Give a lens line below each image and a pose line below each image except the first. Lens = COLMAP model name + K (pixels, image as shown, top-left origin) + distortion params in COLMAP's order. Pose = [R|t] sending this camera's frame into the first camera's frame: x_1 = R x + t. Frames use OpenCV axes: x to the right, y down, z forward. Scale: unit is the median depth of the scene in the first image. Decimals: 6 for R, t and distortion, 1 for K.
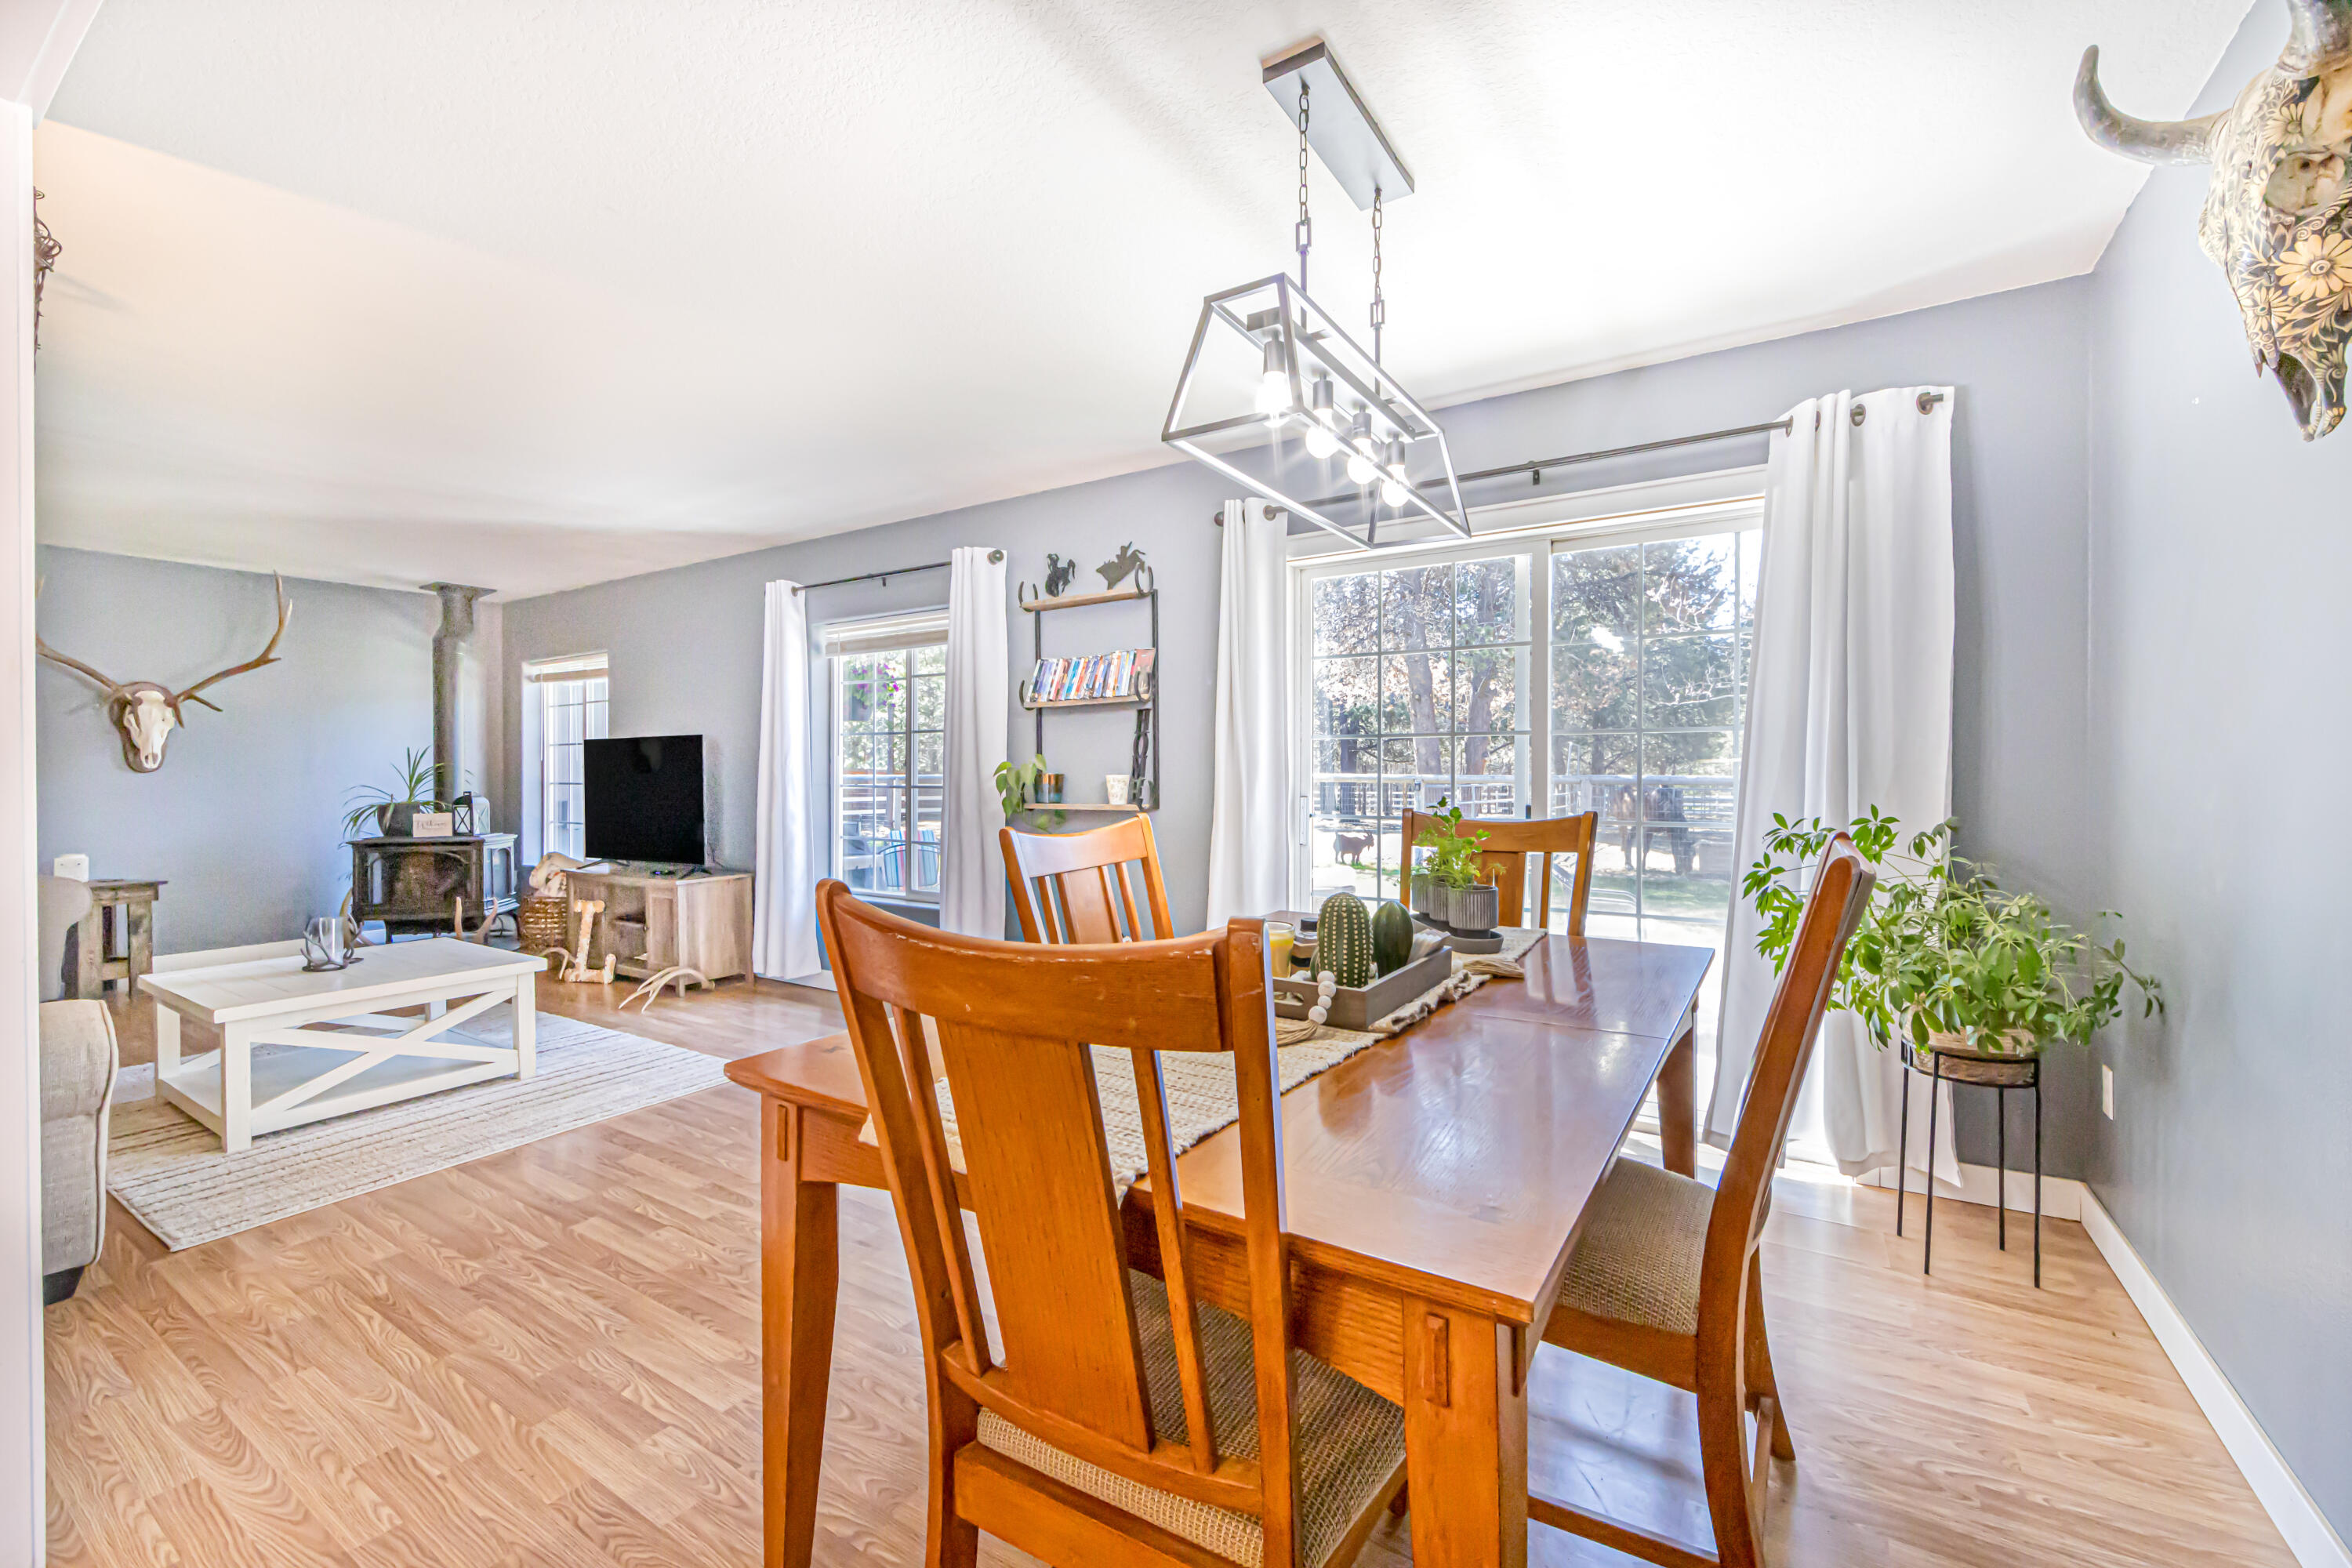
lens RADIAL K [[980.1, 0, 1165.8], [0, 980.1, 773.9], [0, 0, 1]] dist [-0.002135, -0.000184]
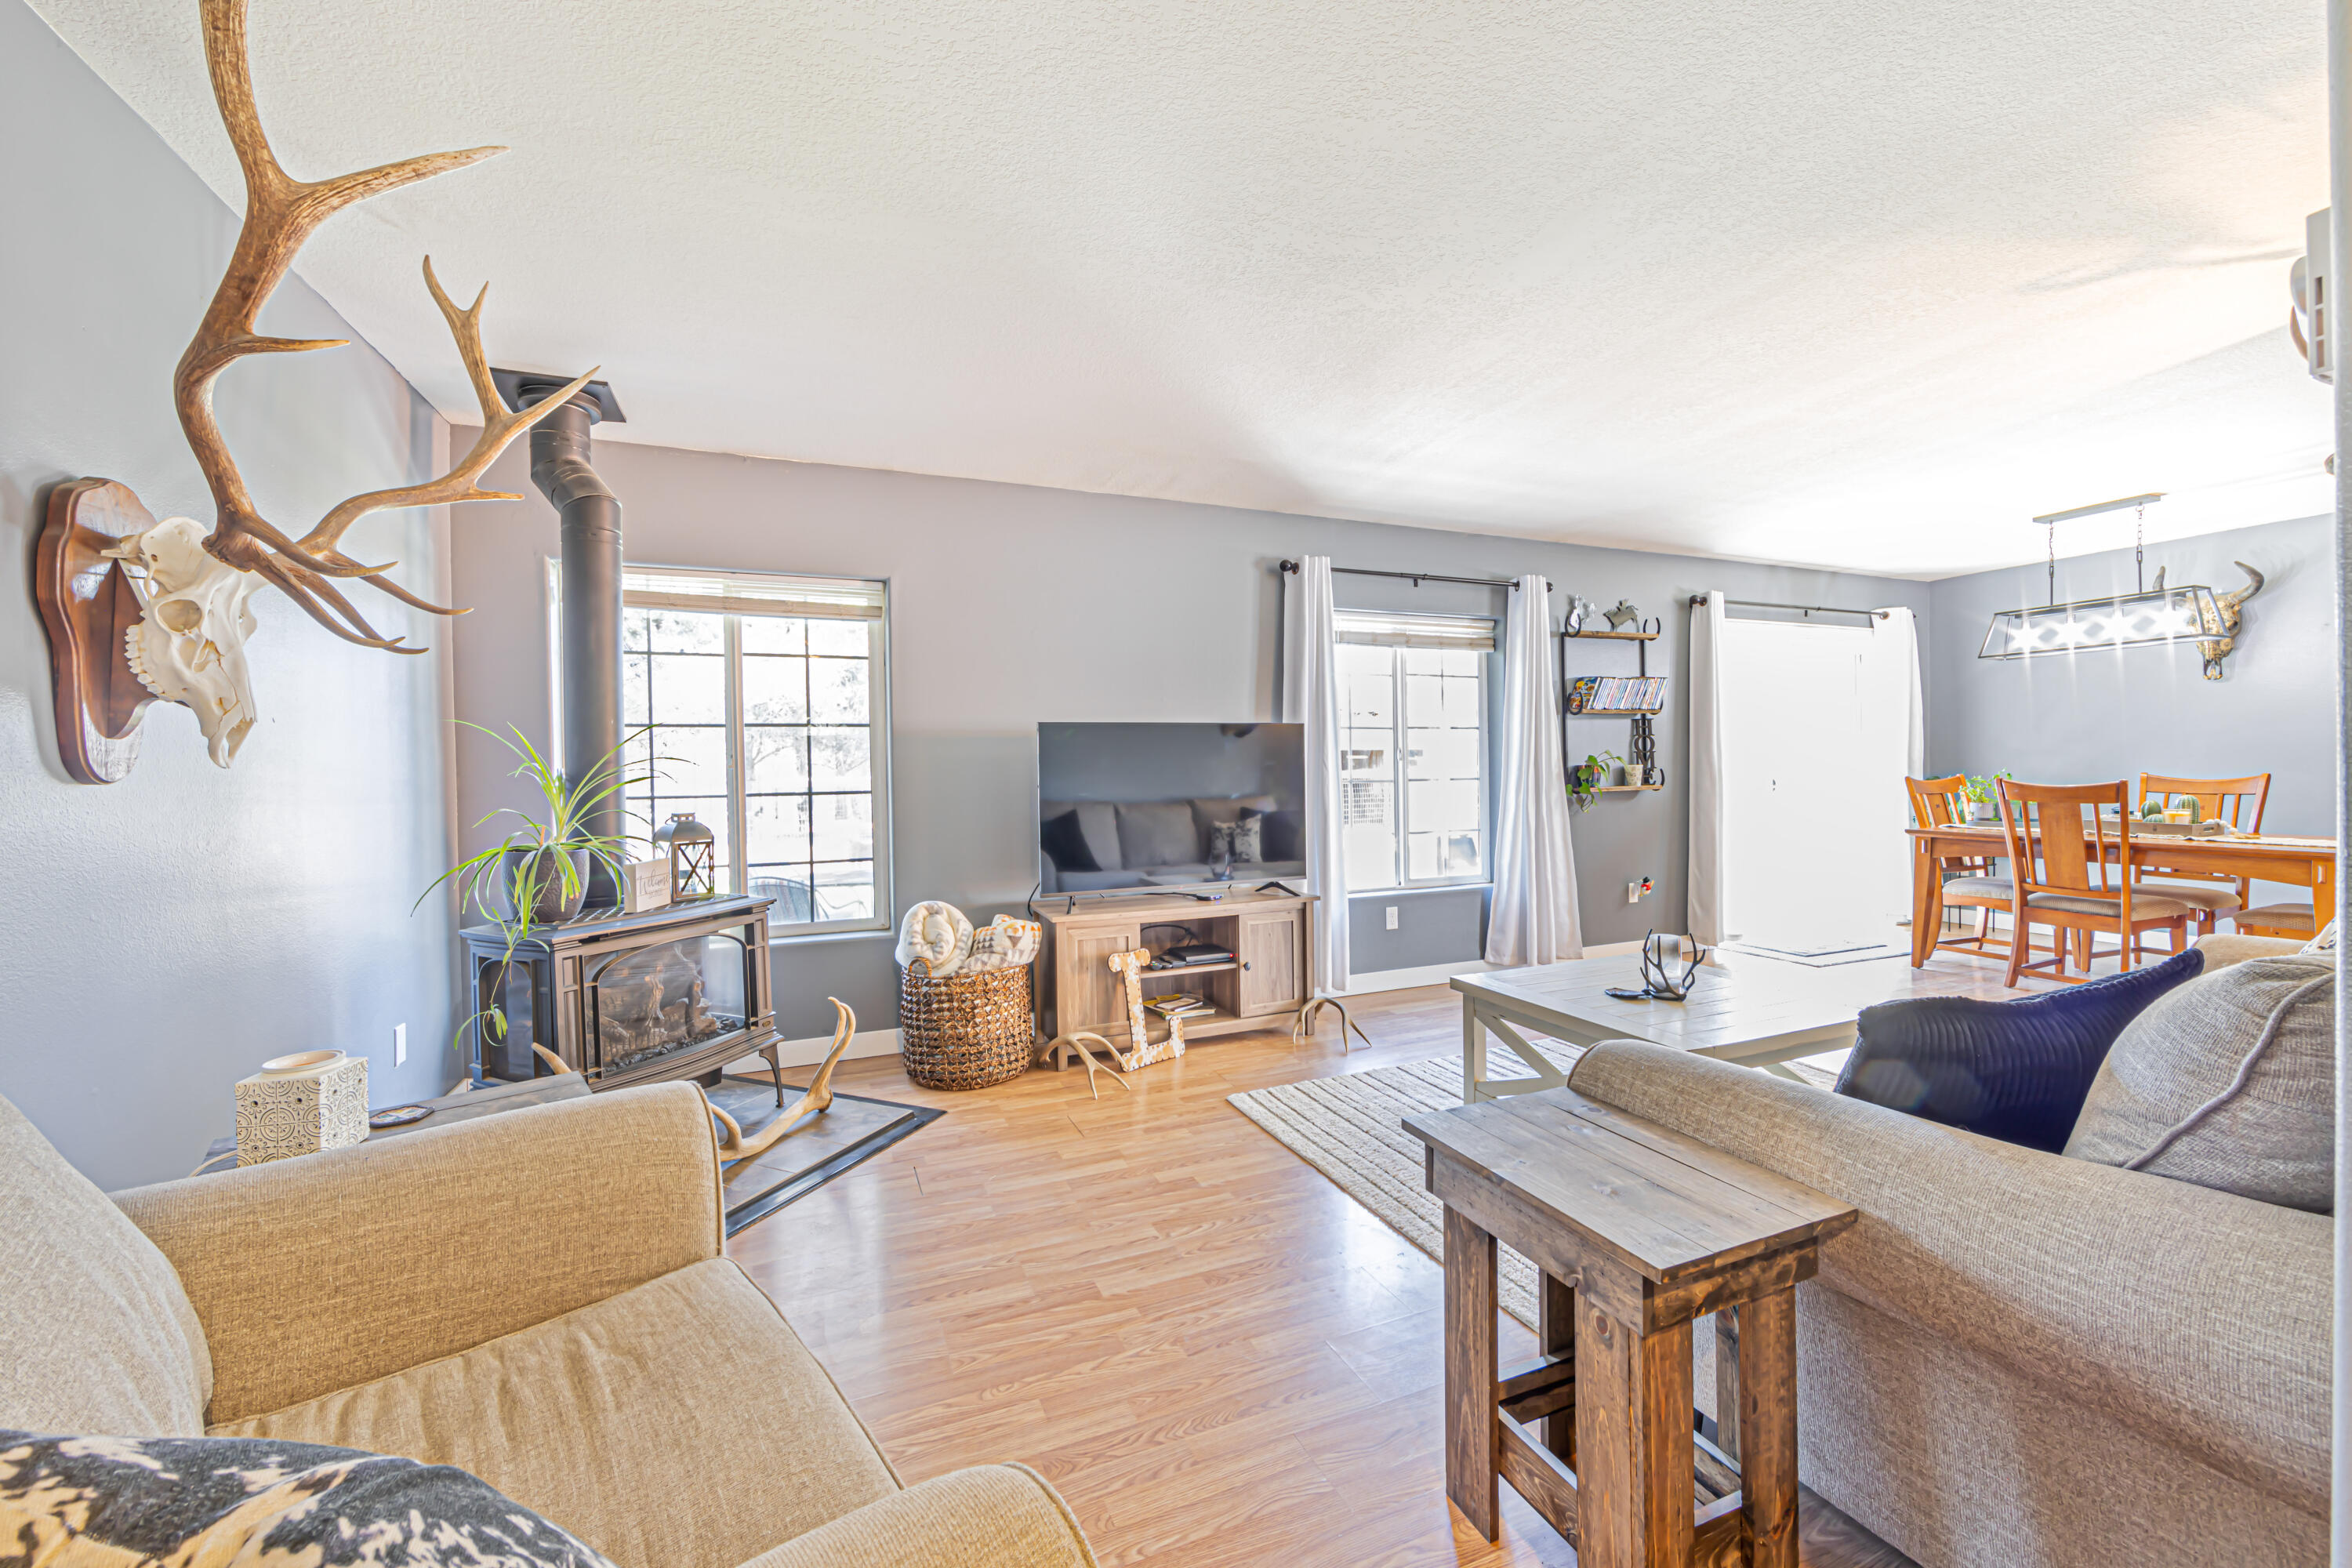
lens RADIAL K [[919.3, 0, 1185.3], [0, 919.3, 776.3], [0, 0, 1]] dist [-0.004118, -0.000524]
pose [[0.556102, -0.003751, 0.831105, -1.170555], [0.023106, 0.999673, -0.010949, 0.013735], [-0.830793, 0.025292, 0.556007, 0.629418]]
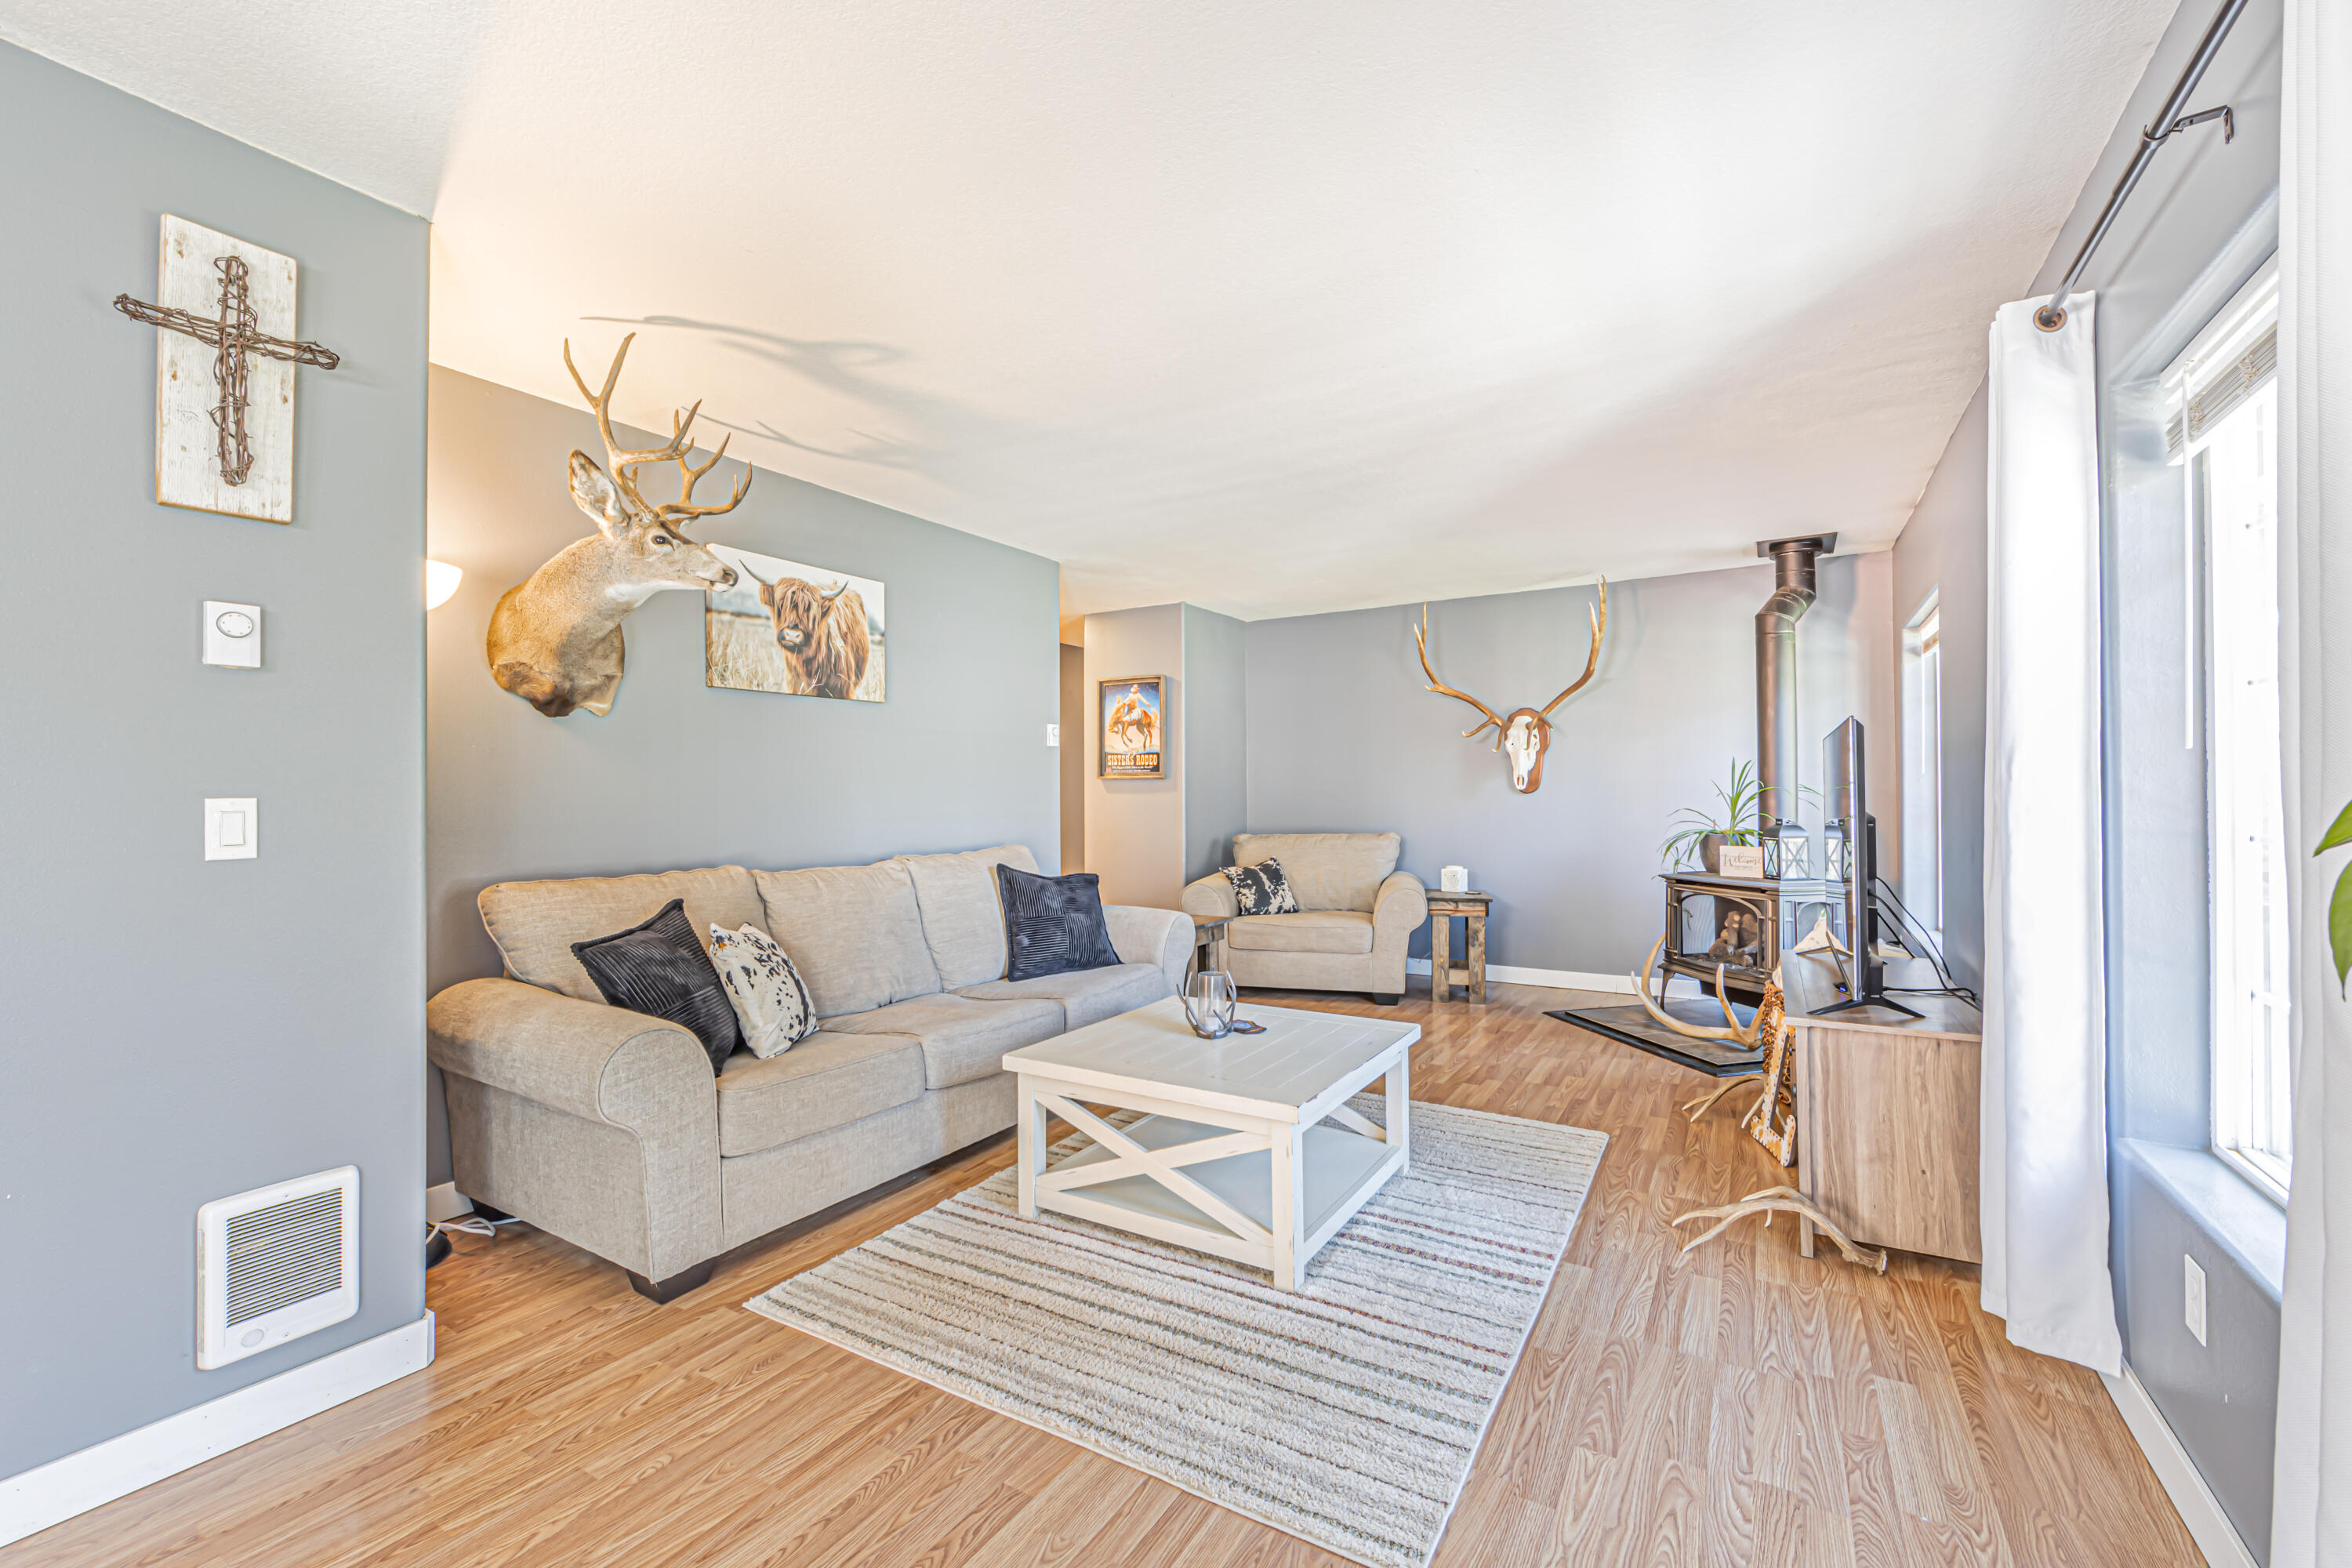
lens RADIAL K [[949.5, 0, 1204.3], [0, 949.5, 789.3], [0, 0, 1]] dist [-0.001303, -0.000126]
pose [[0.045457, -0.001665, -0.998965, -0.030286], [0.006287, 0.999979, -0.001380, -0.007417], [0.998947, -0.006218, 0.045466, 0.657905]]
